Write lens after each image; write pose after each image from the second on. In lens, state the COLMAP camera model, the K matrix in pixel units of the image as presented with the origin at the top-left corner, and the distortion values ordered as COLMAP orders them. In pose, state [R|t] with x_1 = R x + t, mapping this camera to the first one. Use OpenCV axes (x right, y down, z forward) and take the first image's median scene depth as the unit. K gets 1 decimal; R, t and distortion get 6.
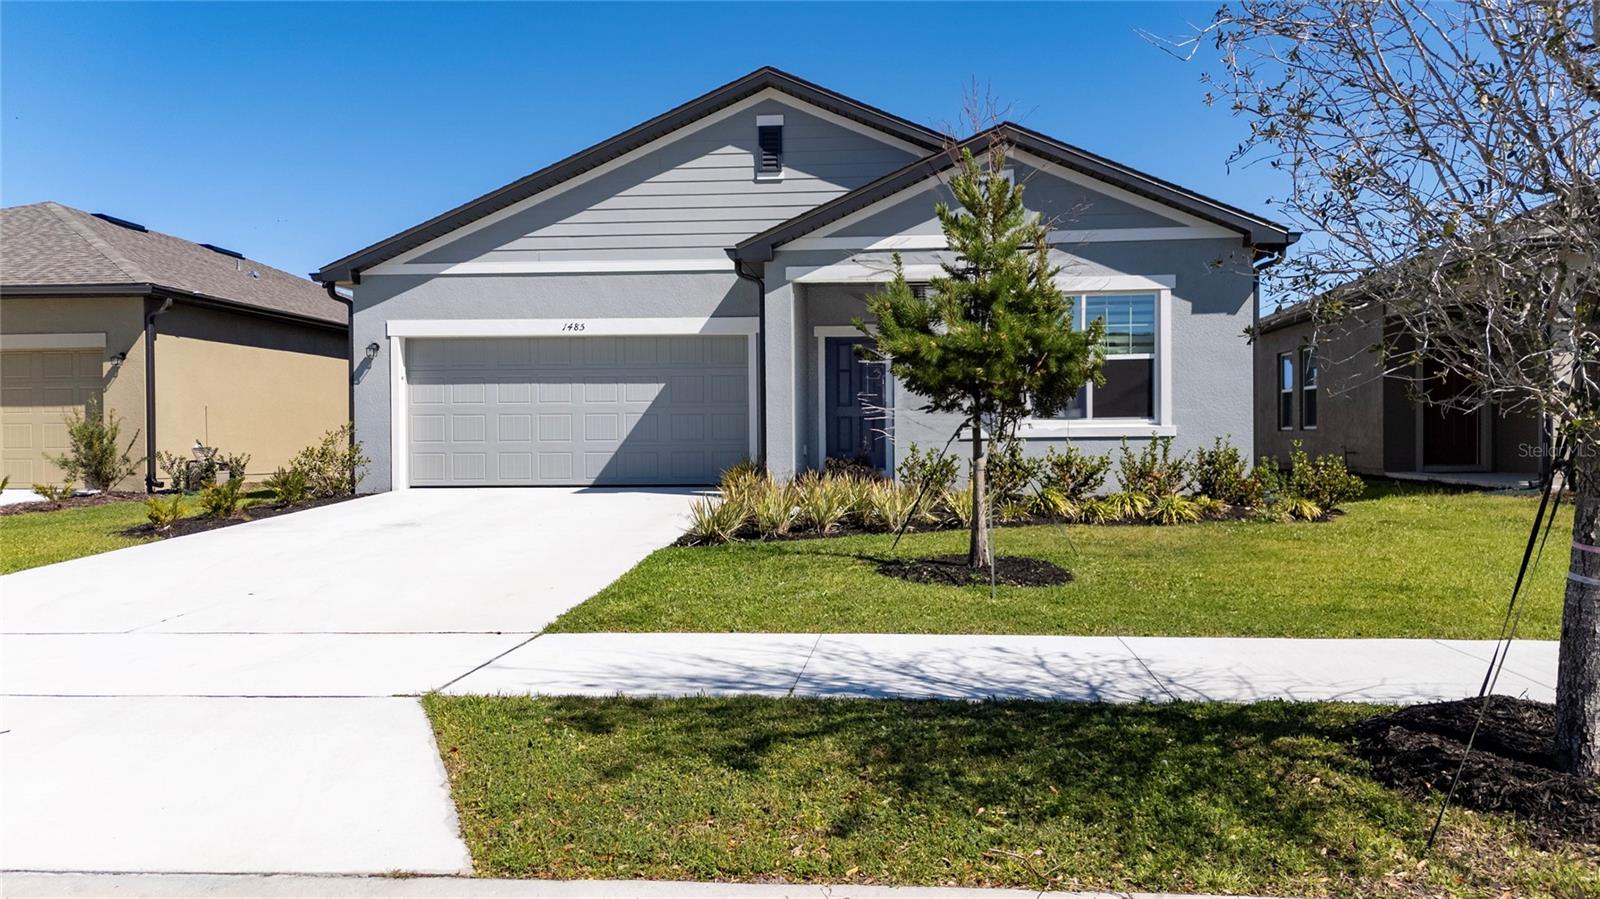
lens RADIAL K [[1175.4, 0, 800.0], [0, 1175.4, 449.5], [0, 0, 1]] dist [0.032301, 0.000927]
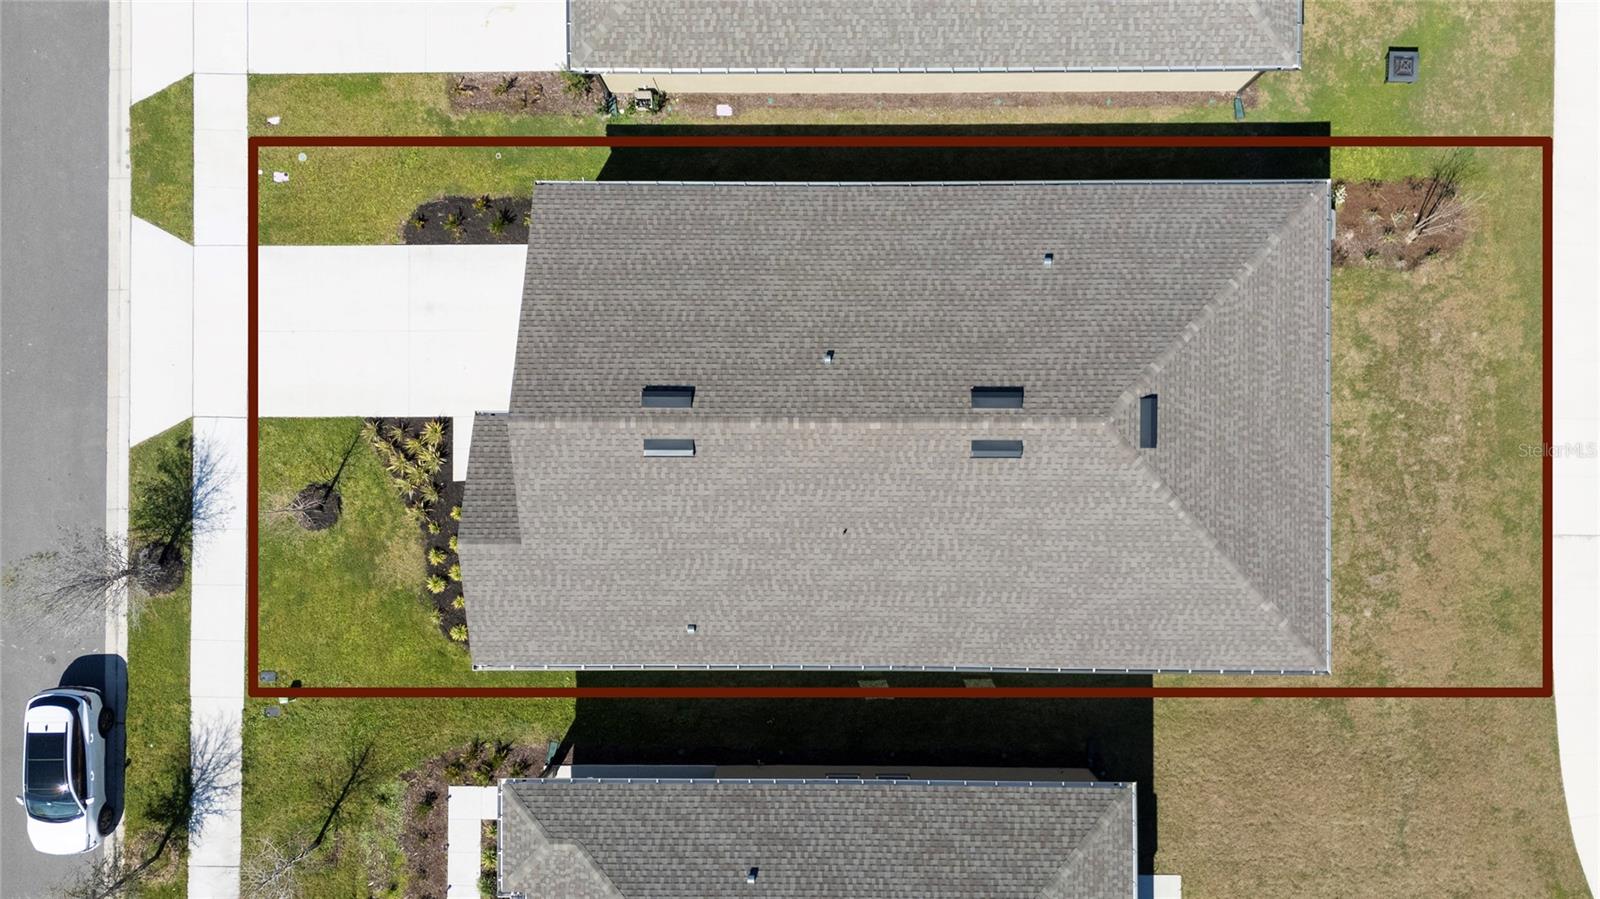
lens RADIAL K [[1138.0, 0, 800.0], [0, 1138.0, 449.5], [0, 0, 1]] dist [0.023056, -0.003292]
pose [[0.088404, 0.996082, -0.002266, 0.056343], [0.009291, 0.001450, 0.999956, -2.003753], [0.996041, -0.088421, -0.009127, 1.437370]]
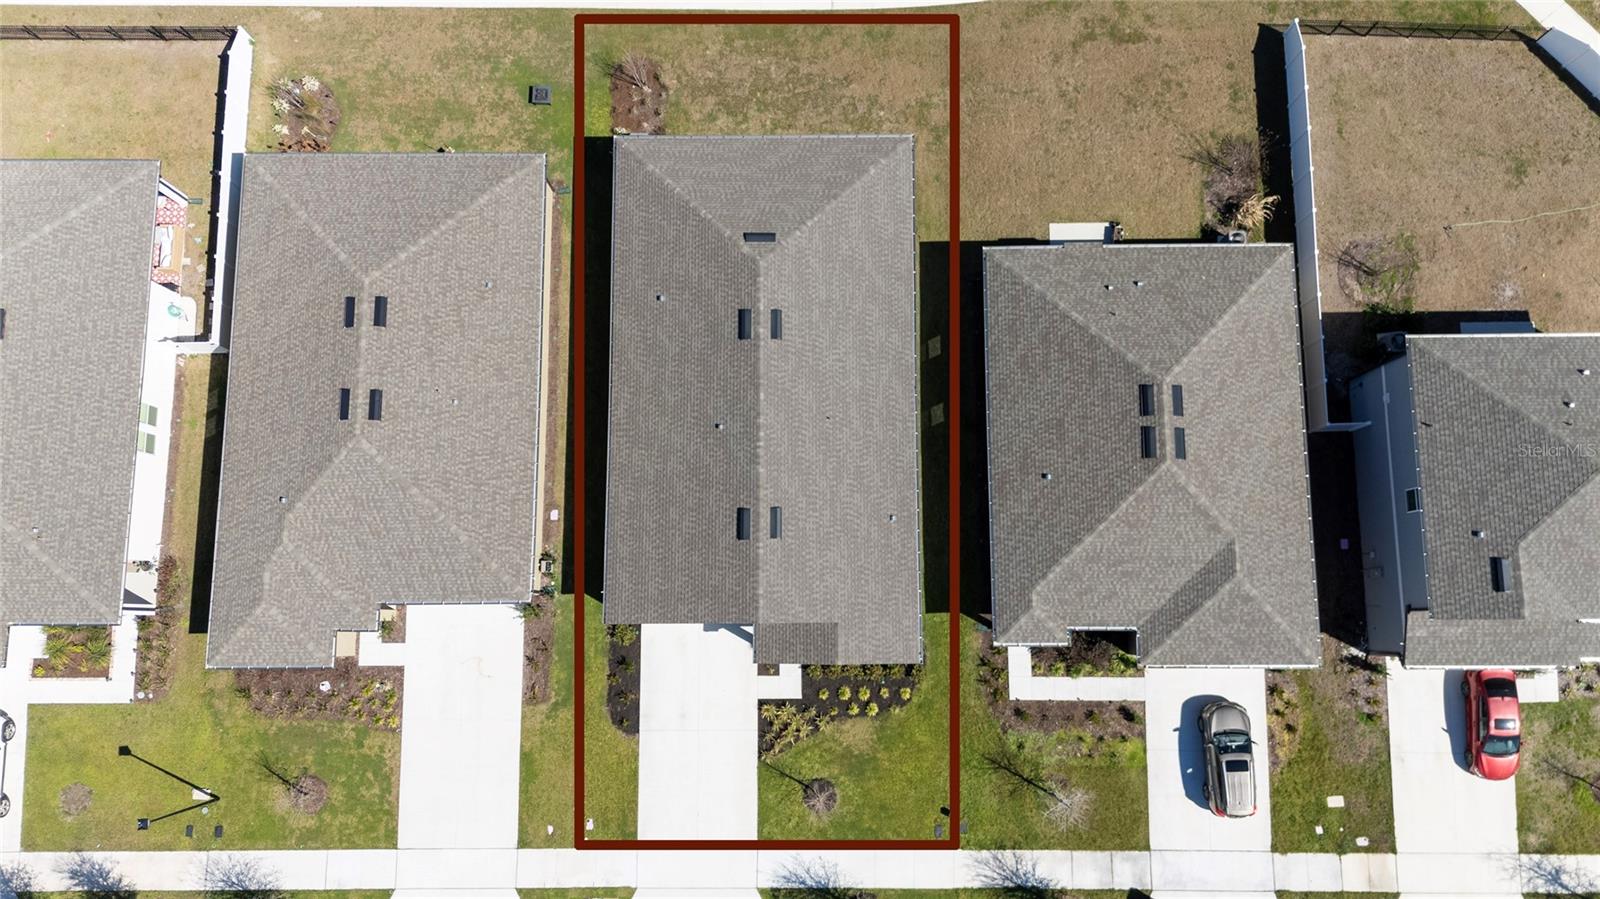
lens RADIAL K [[1138.0, 0, 800.0], [0, 1138.0, 449.5], [0, 0, 1]] dist [0.023056, -0.003292]
pose [[0.995744, -0.091768, 0.008574, 0.083868], [0.006017, 0.157552, 0.987492, -3.024484], [-0.091971, -0.983237, 0.157434, 0.963070]]
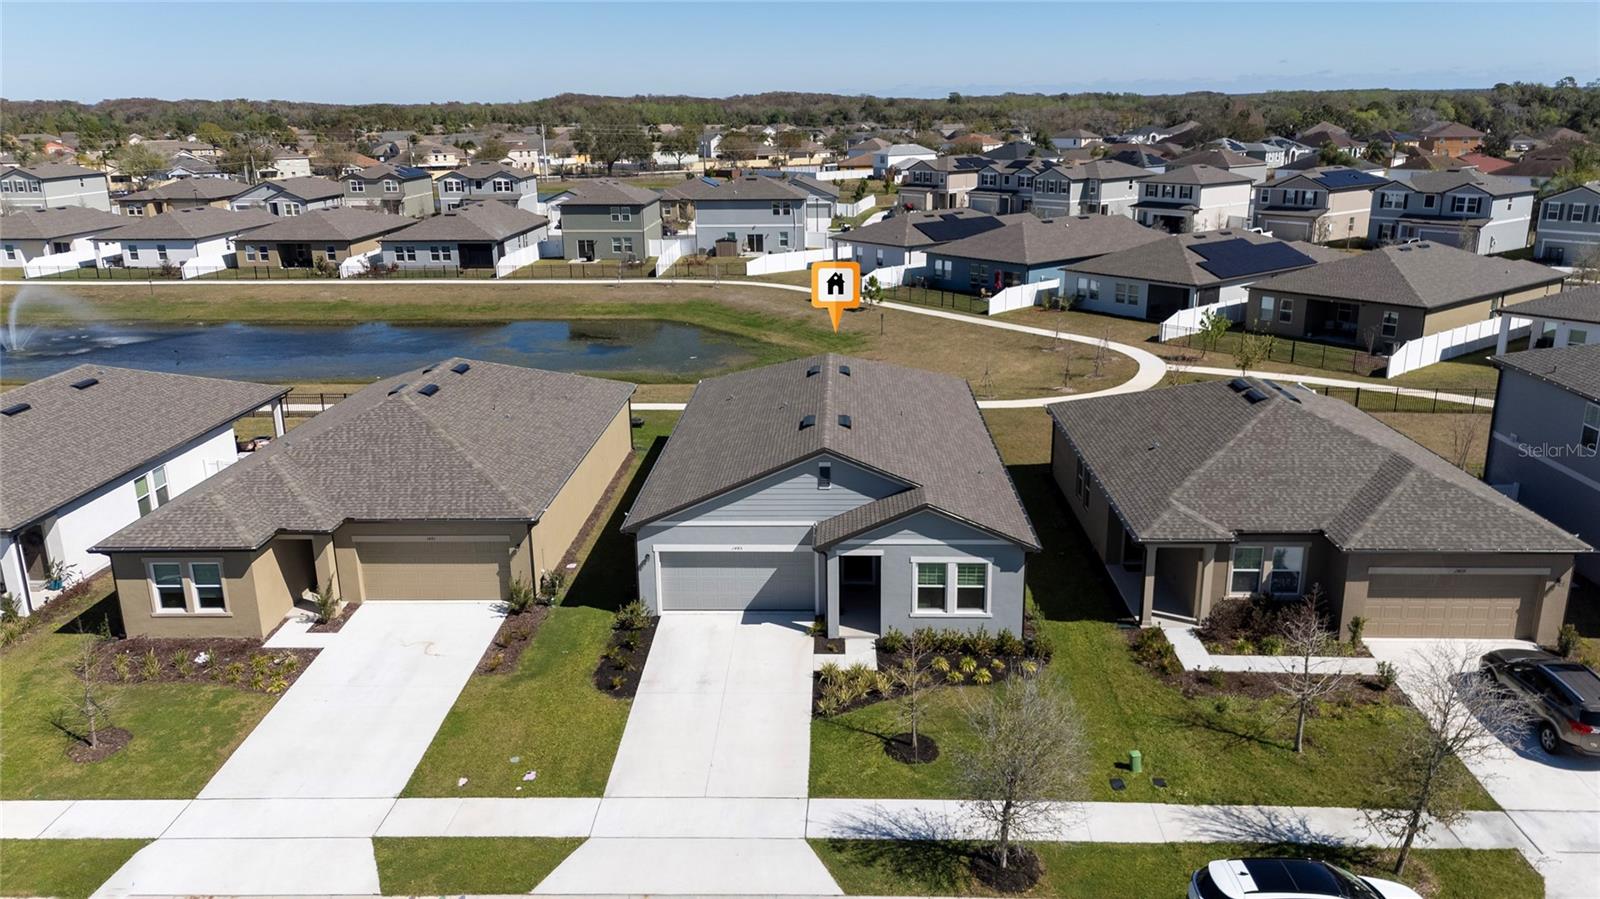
lens RADIAL K [[1175.4, 0, 800.0], [0, 1175.4, 449.5], [0, 0, 1]] dist [0.032301, 0.000927]
pose [[0.998591, -0.025877, 0.046331, -0.175277], [0.011421, 0.957391, 0.288570, -0.951931], [-0.051825, -0.287634, 0.956337, -1.127811]]
